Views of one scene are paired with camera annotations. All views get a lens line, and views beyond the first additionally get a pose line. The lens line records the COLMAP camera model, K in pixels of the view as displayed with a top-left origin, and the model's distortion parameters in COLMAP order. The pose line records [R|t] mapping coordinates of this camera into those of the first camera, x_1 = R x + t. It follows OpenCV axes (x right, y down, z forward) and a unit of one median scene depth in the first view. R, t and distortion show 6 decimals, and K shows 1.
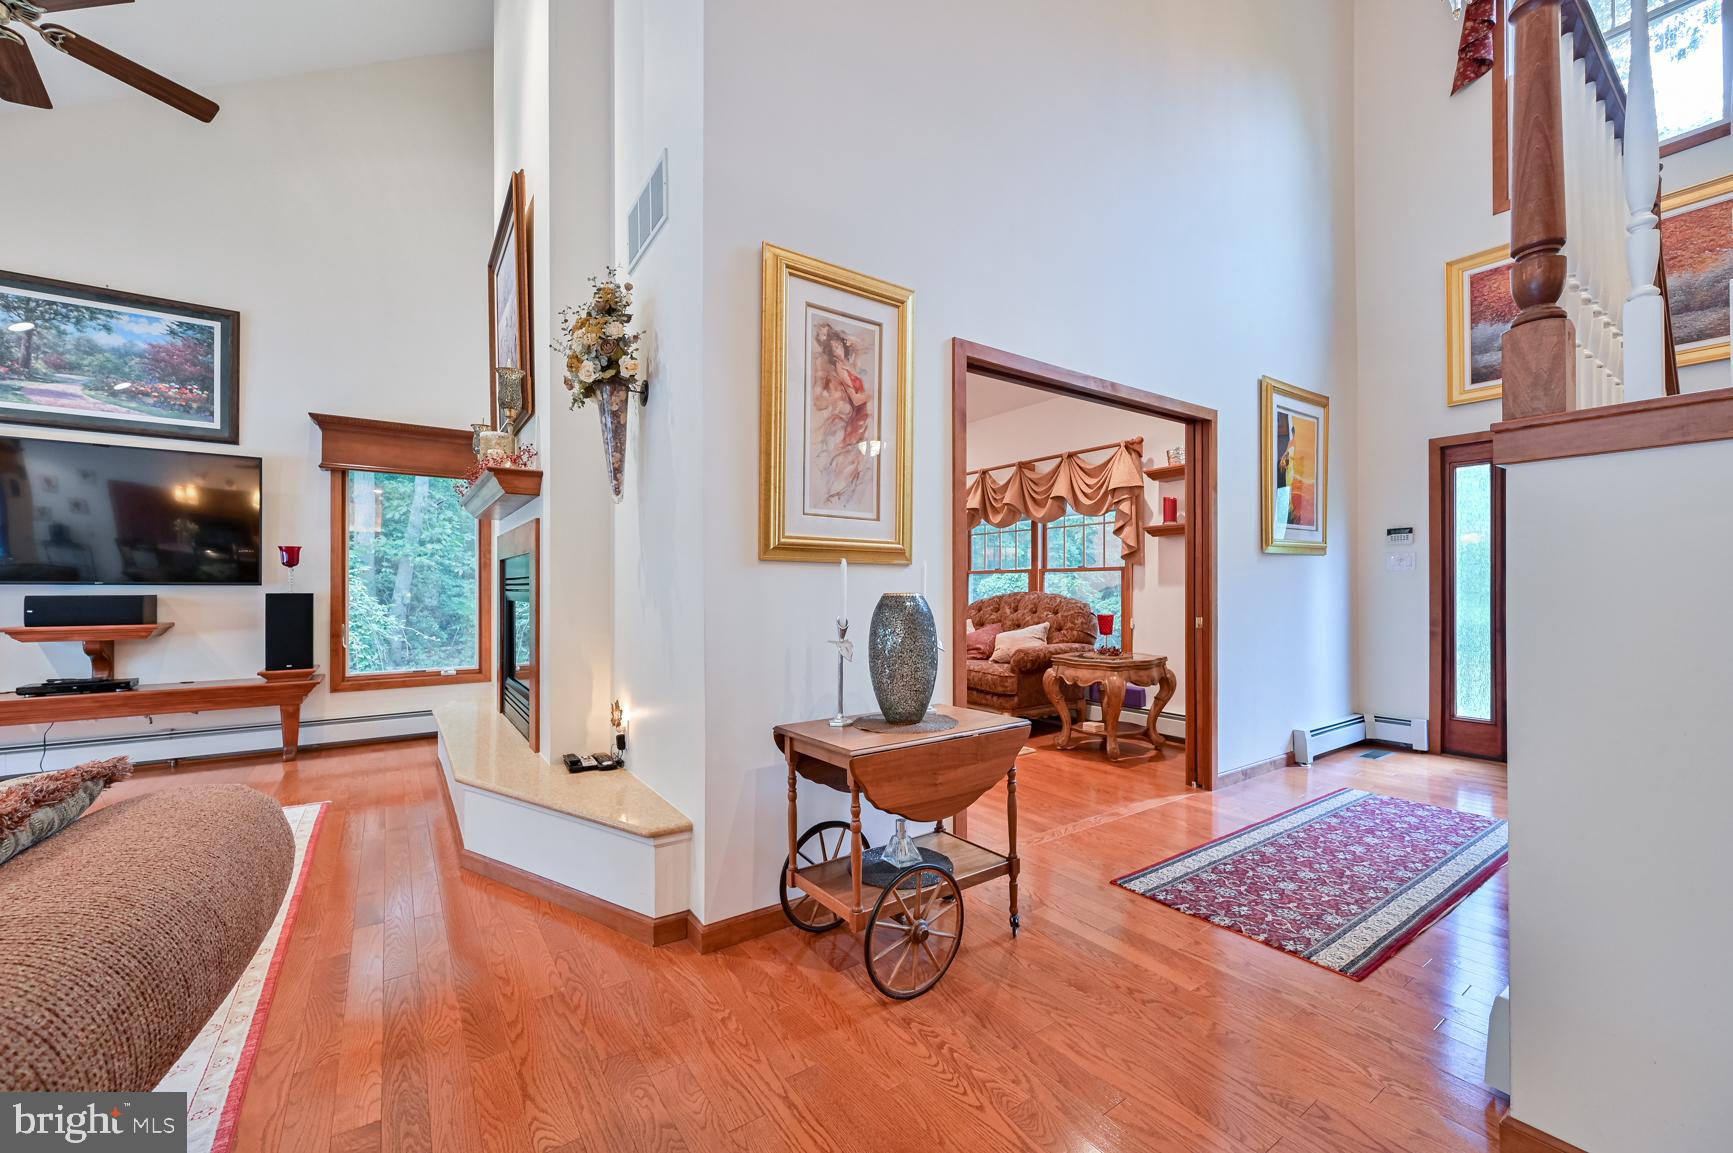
lens RADIAL K [[681.3, 0, 873.0], [0, 681.3, 586.9], [0, 0, 1]] dist [-0.002927, 0.000526]
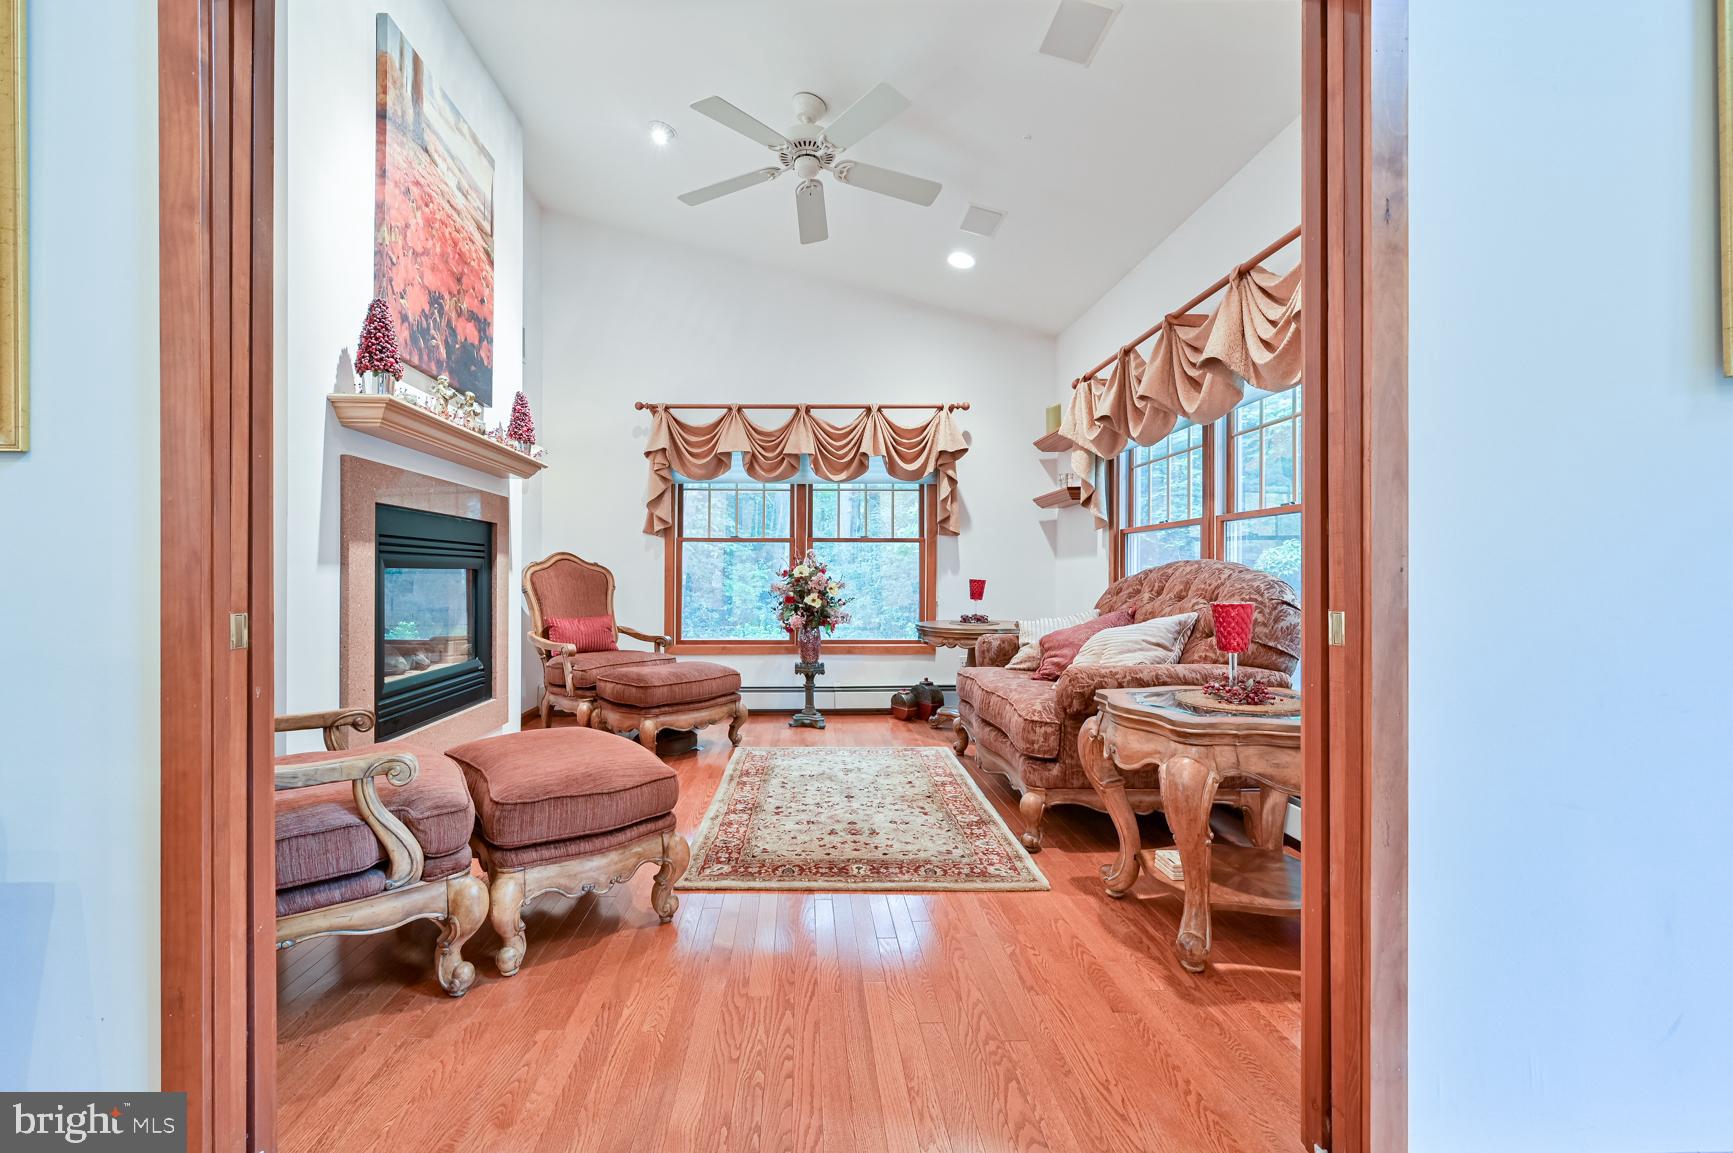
lens RADIAL K [[681.3, 0, 810.0], [0, 681.3, 576.0], [0, 0, 1]] dist [-0.002927, 0.000526]
pose [[0.827375, -0.002607, -0.561644, 0.403555], [0.005376, 0.999980, 0.003279, 0.025236], [0.561624, -0.005733, 0.827373, 0.562125]]
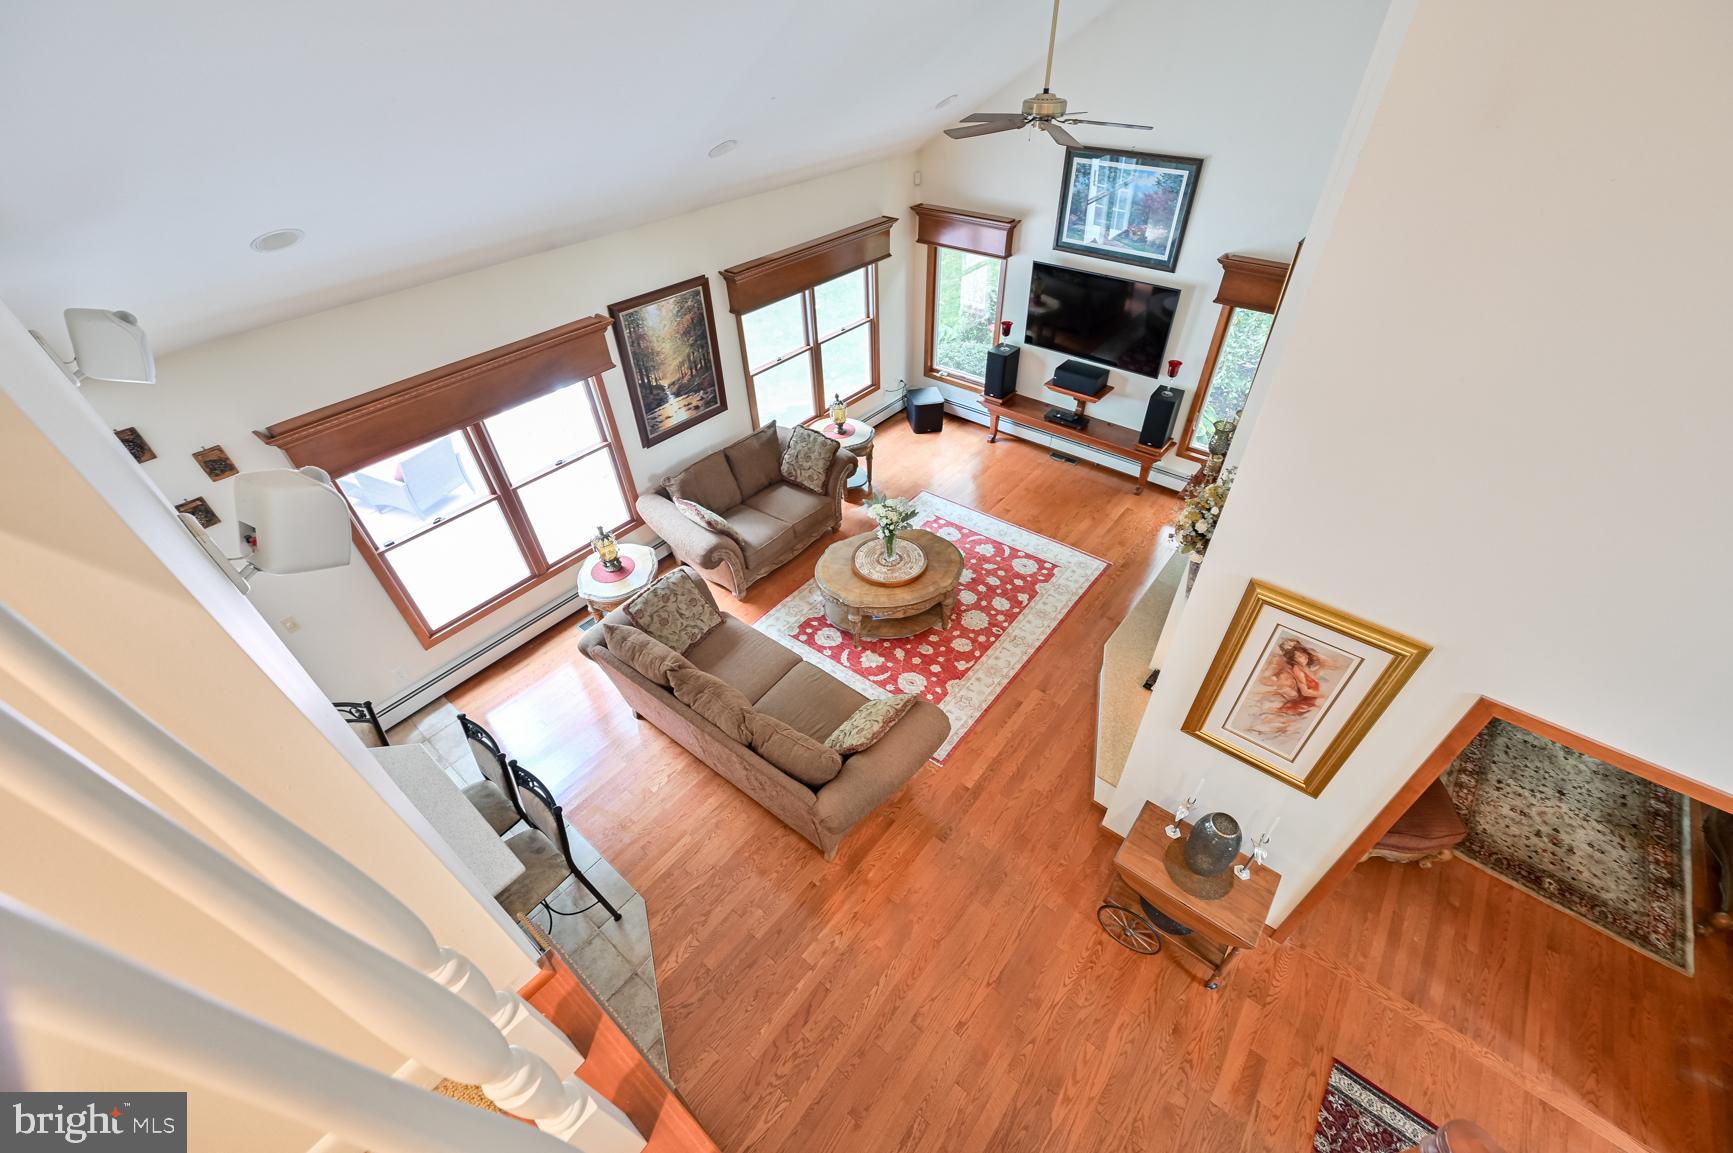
lens RADIAL K [[681.3, 0, 871.7], [0, 681.3, 586.3], [0, 0, 1]] dist [-0.002927, 0.000526]
pose [[0.274347, 0.633353, -0.723600, 0.286740], [0.022839, 0.747968, 0.663341, -0.684549], [0.961359, -0.198513, 0.190738, 0.043737]]
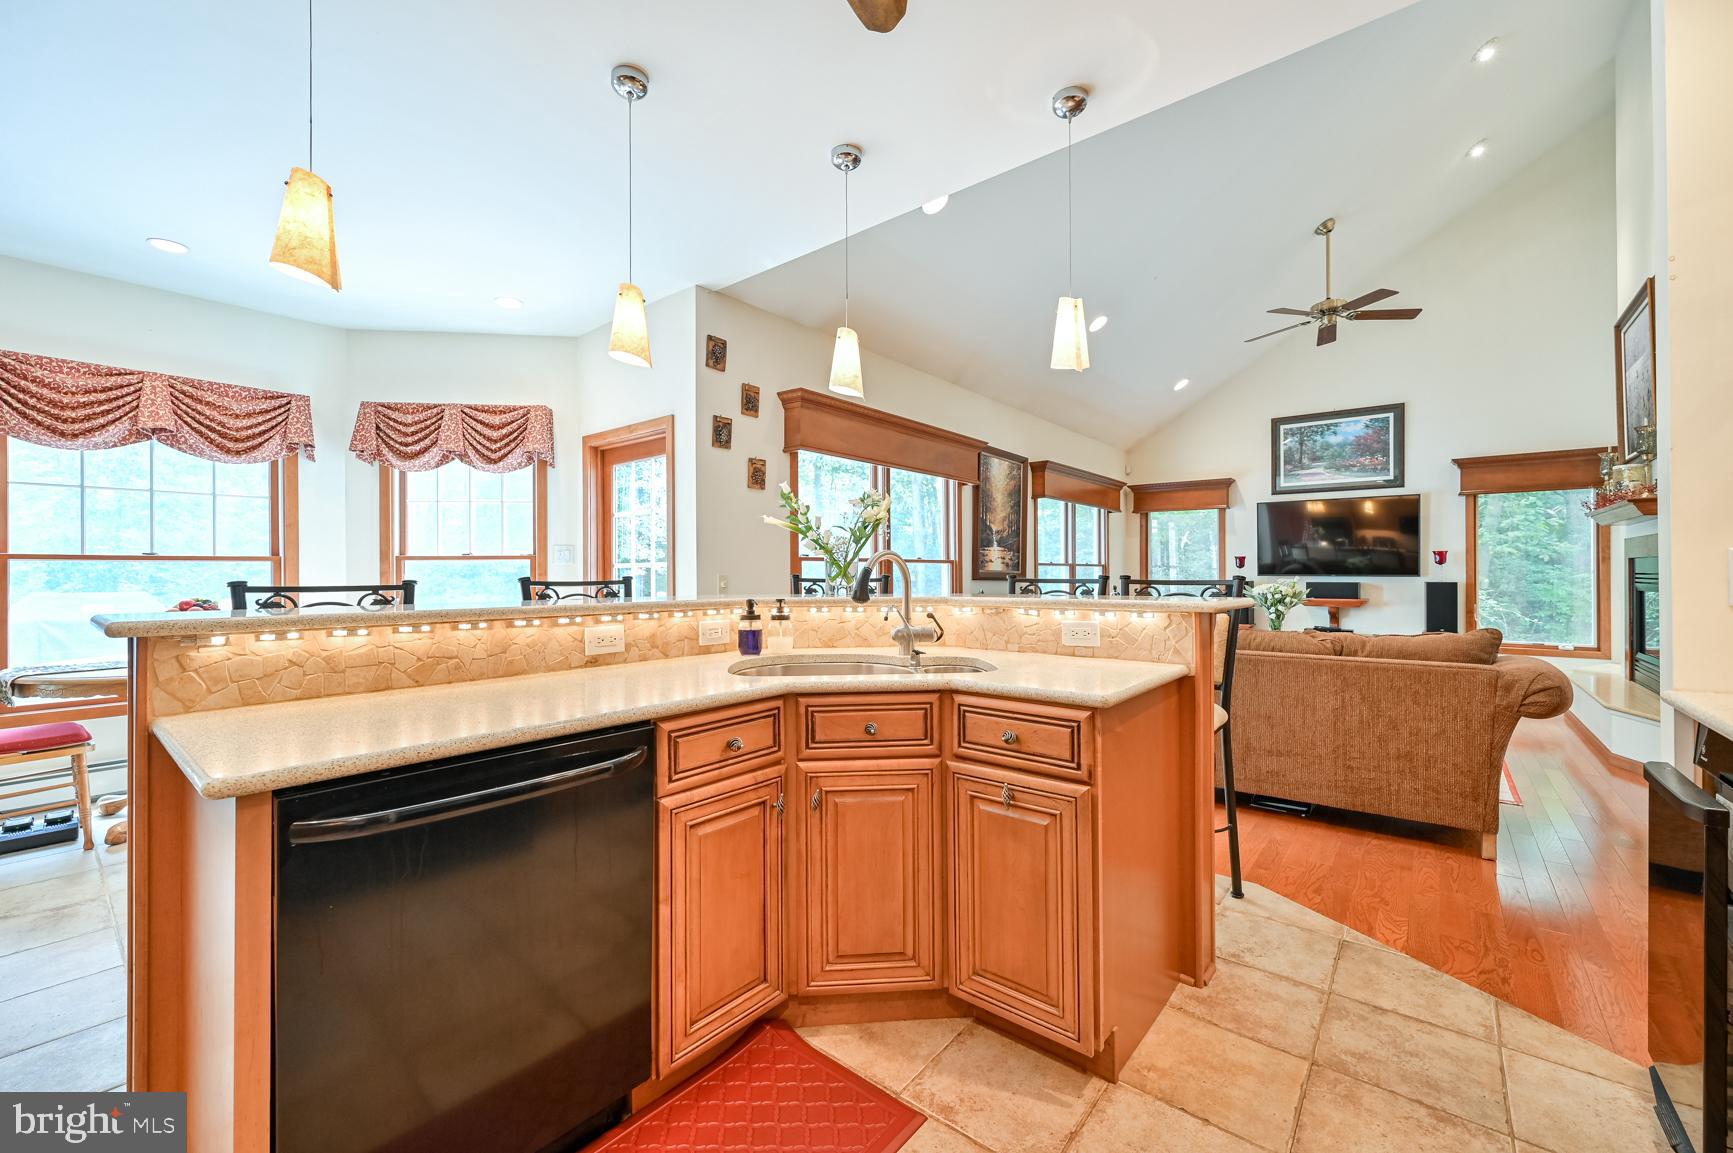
lens RADIAL K [[681.3, 0, 865.3], [0, 681.3, 571.3], [0, 0, 1]] dist [-0.002927, 0.000526]
pose [[0.257334, -0.001238, -0.966322, 0.281427], [0.004077, 0.999992, -0.000195, -0.019684], [0.966314, -0.003890, 0.257337, -0.642640]]
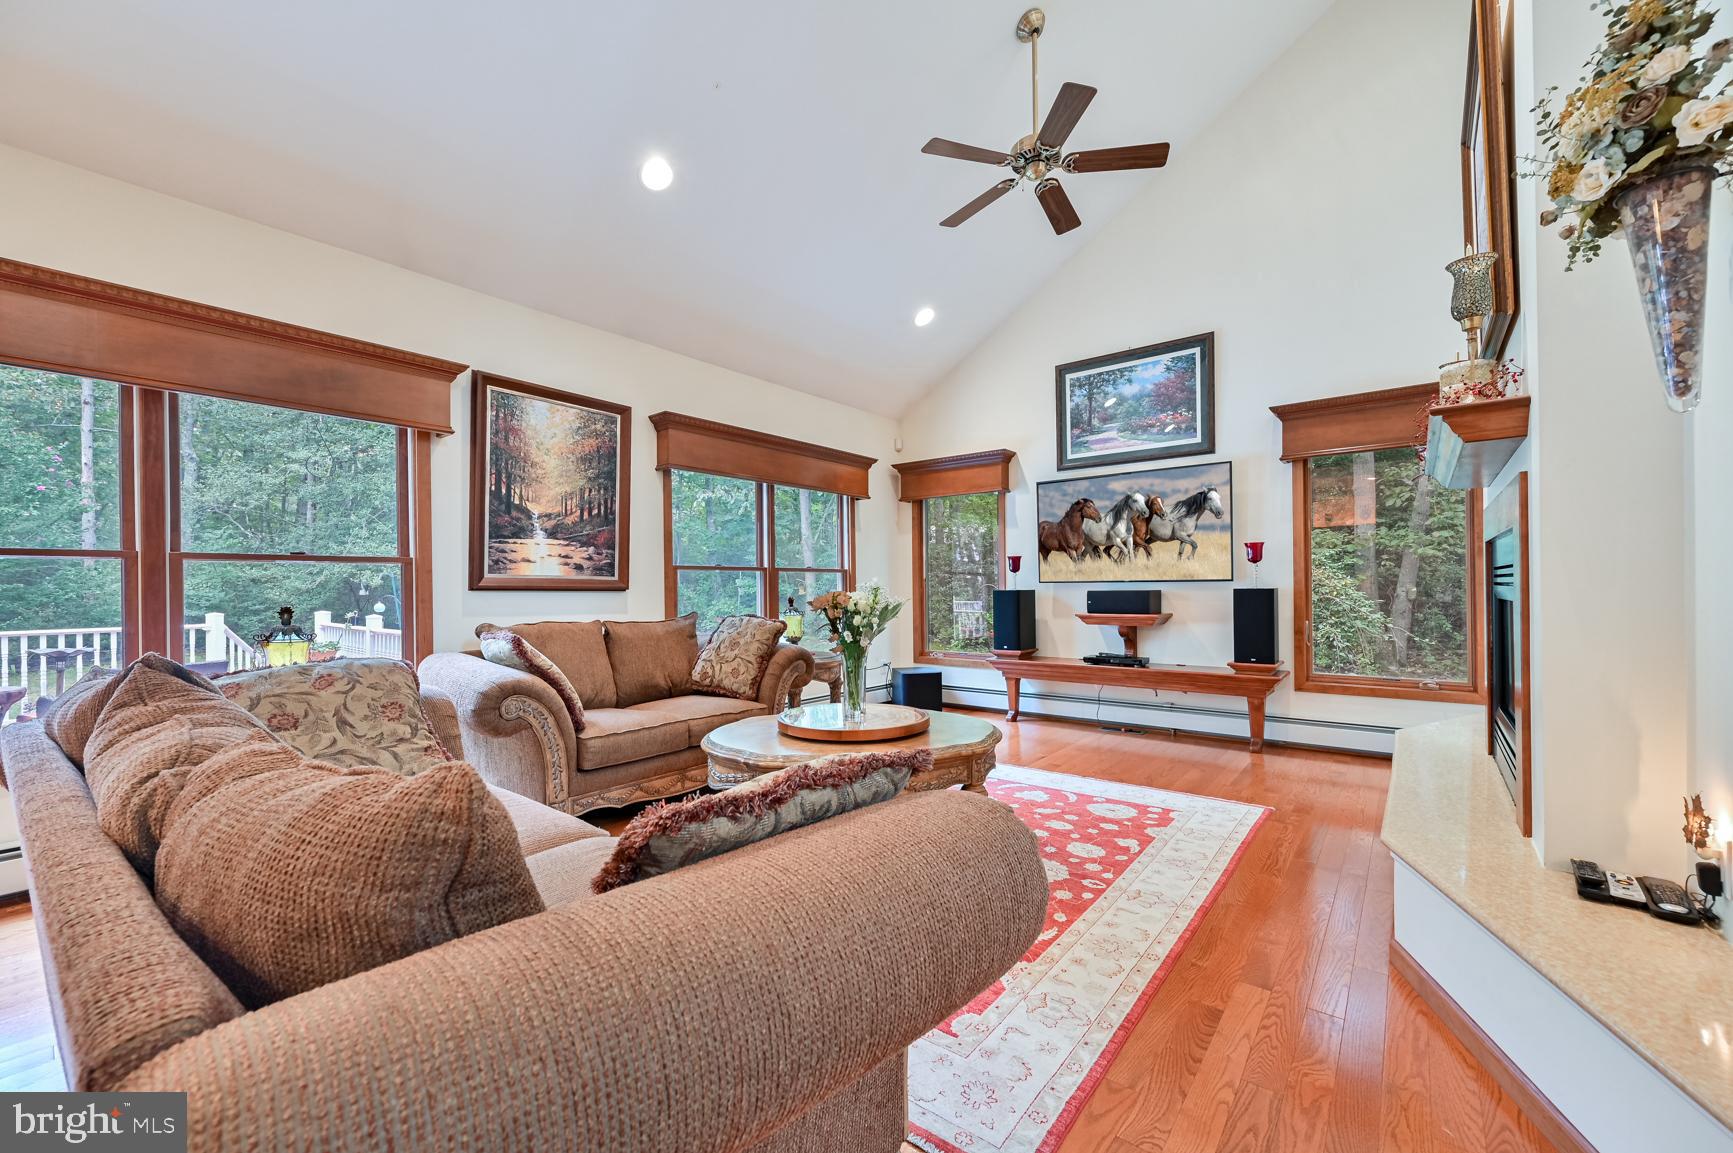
lens RADIAL K [[681.3, 0, 867.3], [0, 681.3, 586.8], [0, 0, 1]] dist [-0.002927, 0.000526]
pose [[0.273501, -0.004288, -0.961862, -0.033356], [0.012206, 0.999925, -0.000987, 0.000712], [0.961794, -0.011471, 0.273533, 0.166258]]
